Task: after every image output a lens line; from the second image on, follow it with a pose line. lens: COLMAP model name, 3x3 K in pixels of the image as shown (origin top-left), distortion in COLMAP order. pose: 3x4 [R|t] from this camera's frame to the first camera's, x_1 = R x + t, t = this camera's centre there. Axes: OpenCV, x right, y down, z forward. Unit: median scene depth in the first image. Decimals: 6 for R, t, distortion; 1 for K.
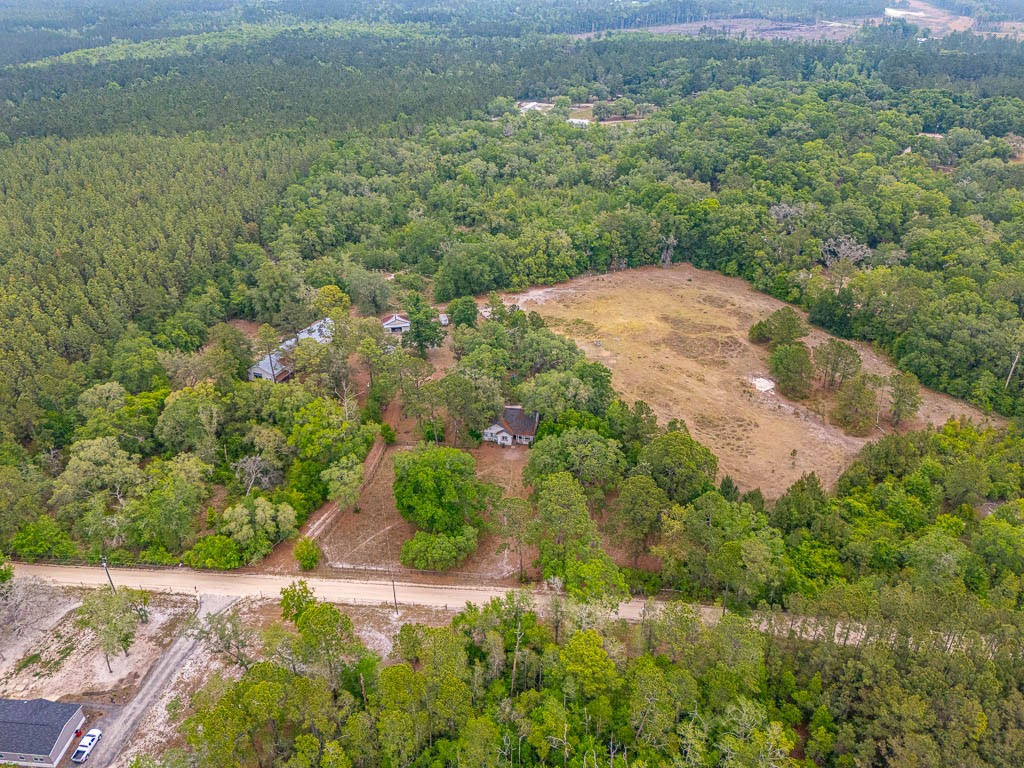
lens RADIAL K [[770.8, 0, 507.5], [0, 770.8, 380.9], [0, 0, 1]] dist [0.068979, -0.099506]
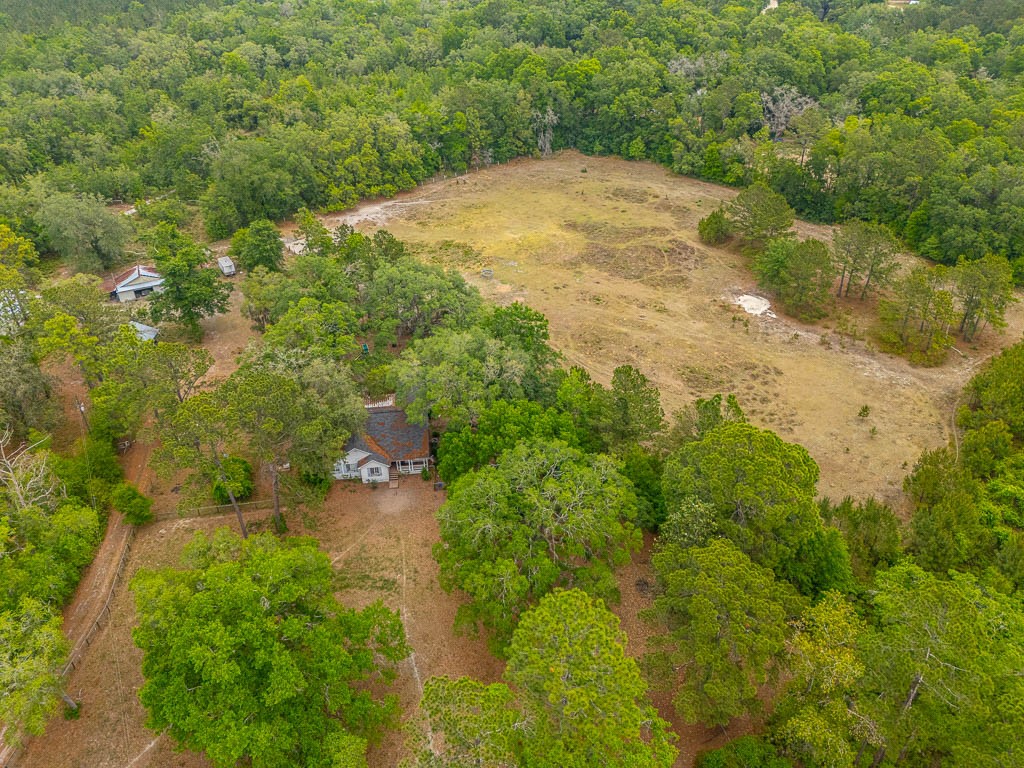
lens RADIAL K [[770.8, 0, 509.5], [0, 770.8, 383.5], [0, 0, 1]] dist [0.068979, -0.099506]
pose [[0.964457, -0.153276, 0.215241, -0.014215], [0.135673, 0.986247, 0.094392, -0.015847], [-0.226748, -0.061835, 0.971988, 0.344898]]
